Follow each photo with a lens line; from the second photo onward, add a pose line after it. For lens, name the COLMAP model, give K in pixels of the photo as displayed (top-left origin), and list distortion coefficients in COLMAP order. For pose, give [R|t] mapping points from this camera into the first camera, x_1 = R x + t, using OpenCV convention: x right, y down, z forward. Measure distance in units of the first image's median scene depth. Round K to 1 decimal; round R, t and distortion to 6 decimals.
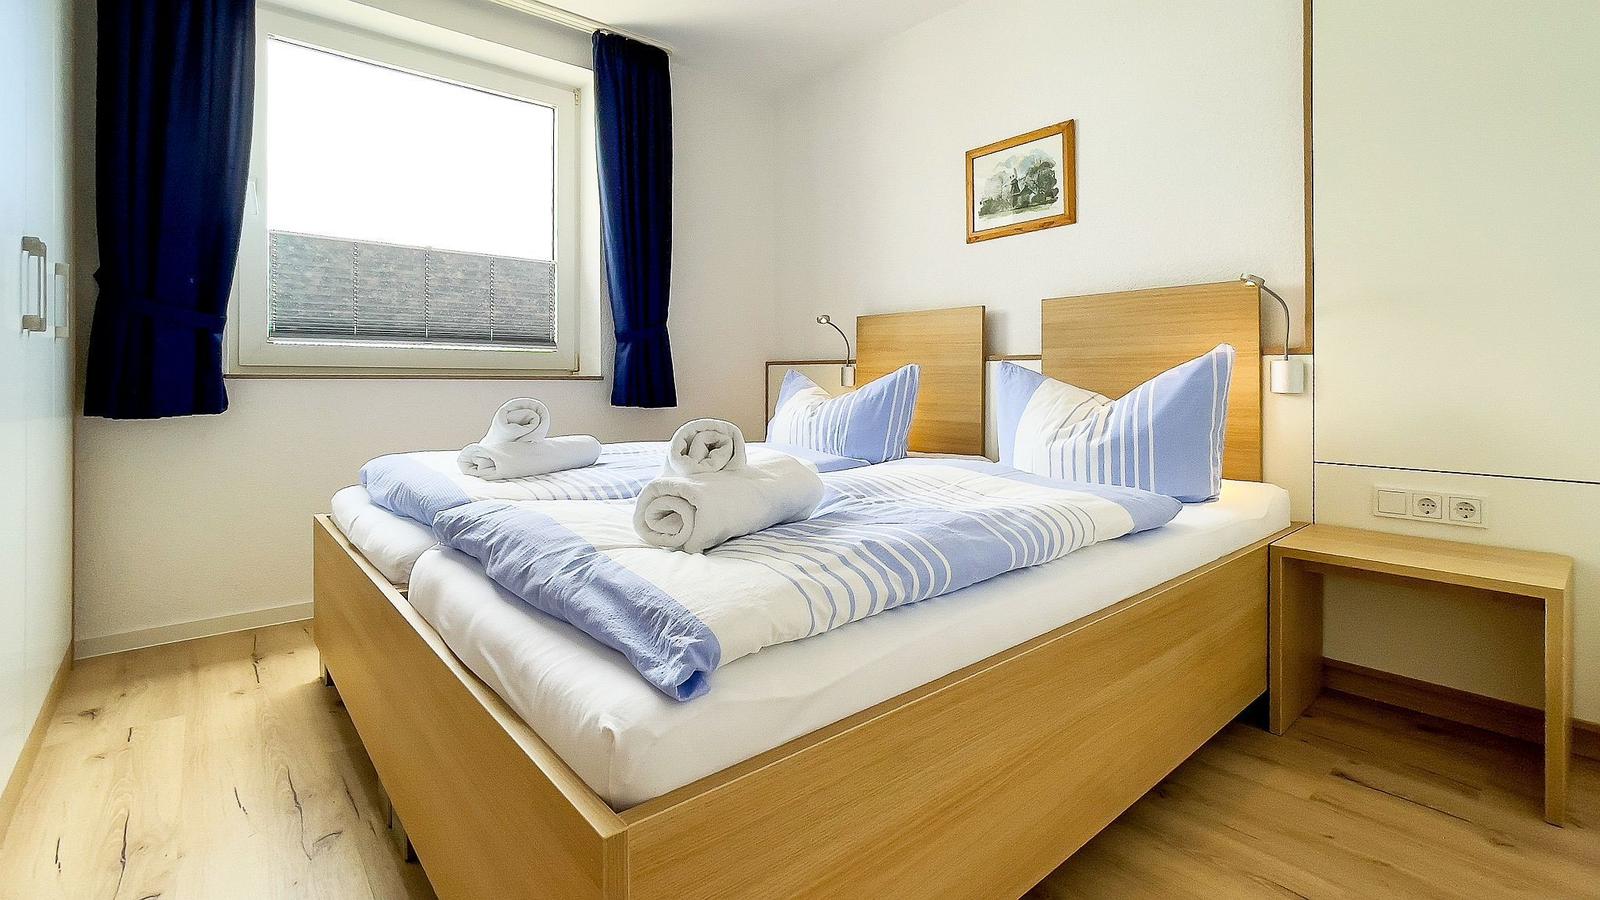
lens RADIAL K [[730.6, 0, 820.4], [0, 730.6, 374.9], [0, 0, 1]] dist [0.002208, -0.020275]
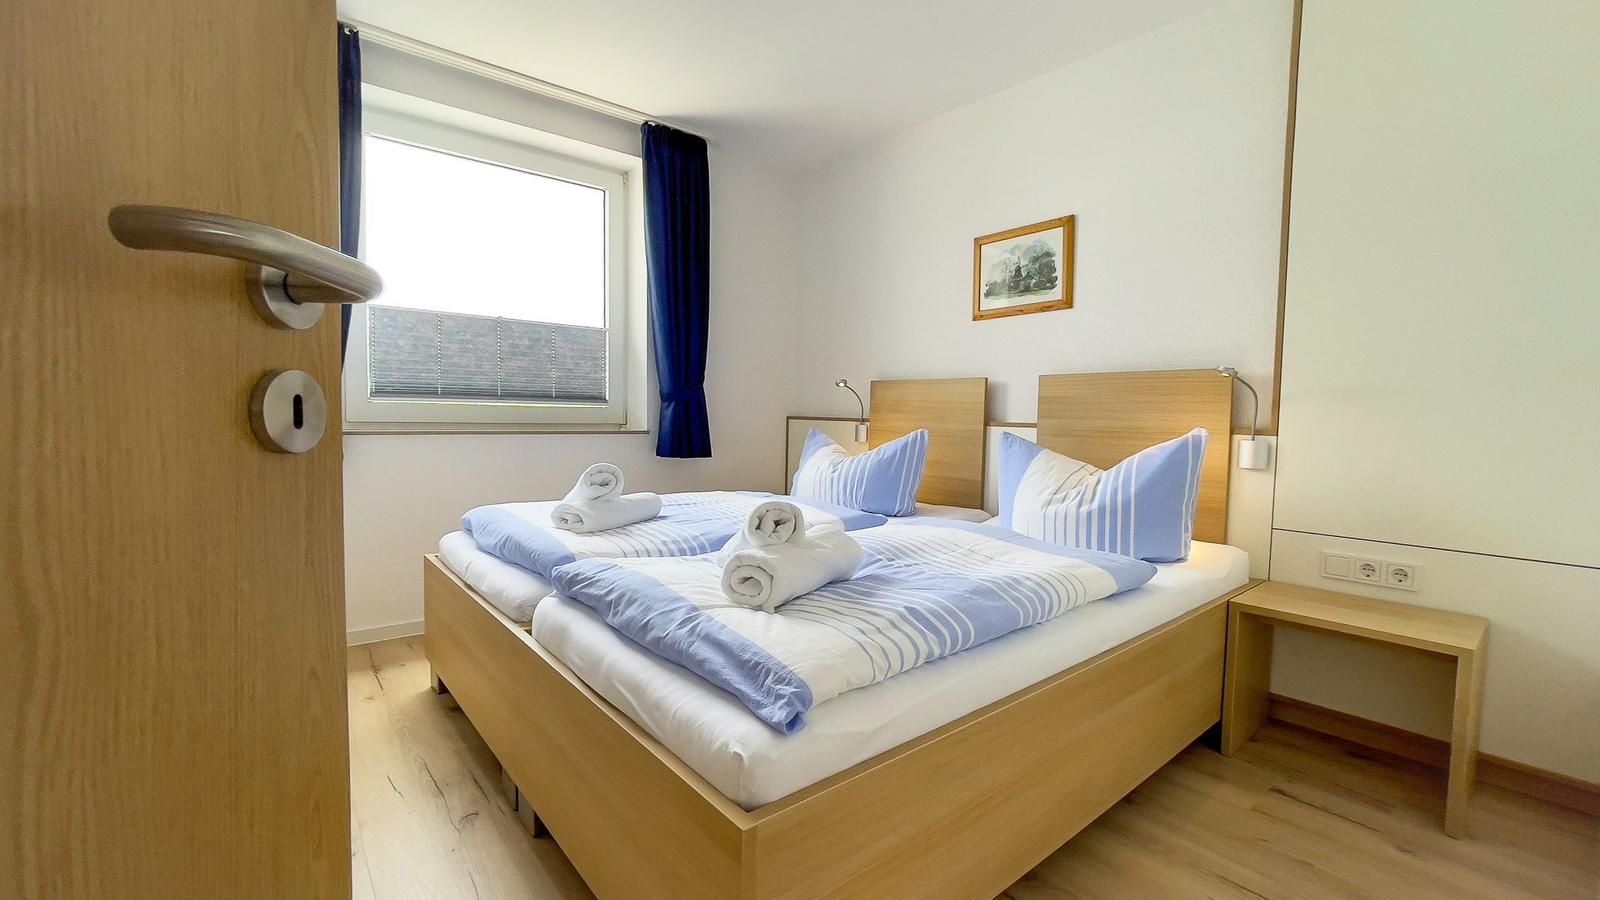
lens RADIAL K [[673.4, 0, 800.0], [0, 673.4, 450.0], [0, 0, 1]] dist [0.002564, -0.022625]
pose [[0.999490, 0.017265, -0.026875, -0.049725], [-0.015573, 0.997957, 0.061964, -0.058506], [0.027890, -0.061514, 0.997716, -0.081940]]
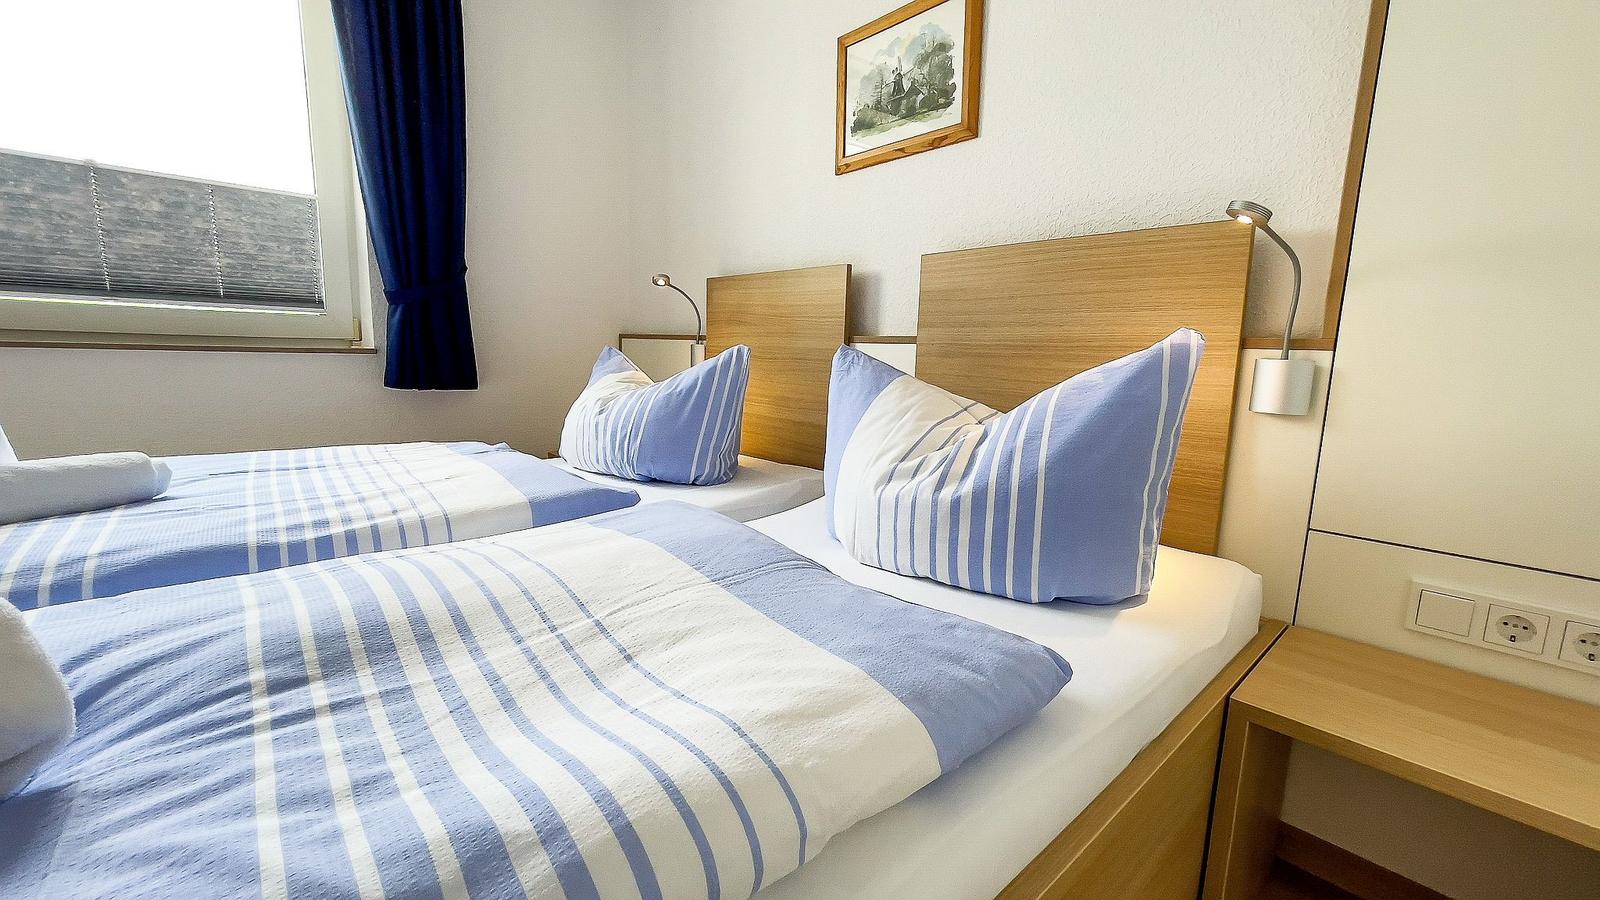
lens RADIAL K [[663.1, 0, 800.0], [0, 663.1, 450.0], [0, 0, 1]] dist [-0.024283, 0.011465]
pose [[0.999625, 0.025464, 0.010071, 0.237761], [-0.026710, 0.987749, 0.153746, -0.018218], [-0.006033, -0.153957, 0.988059, 0.456855]]
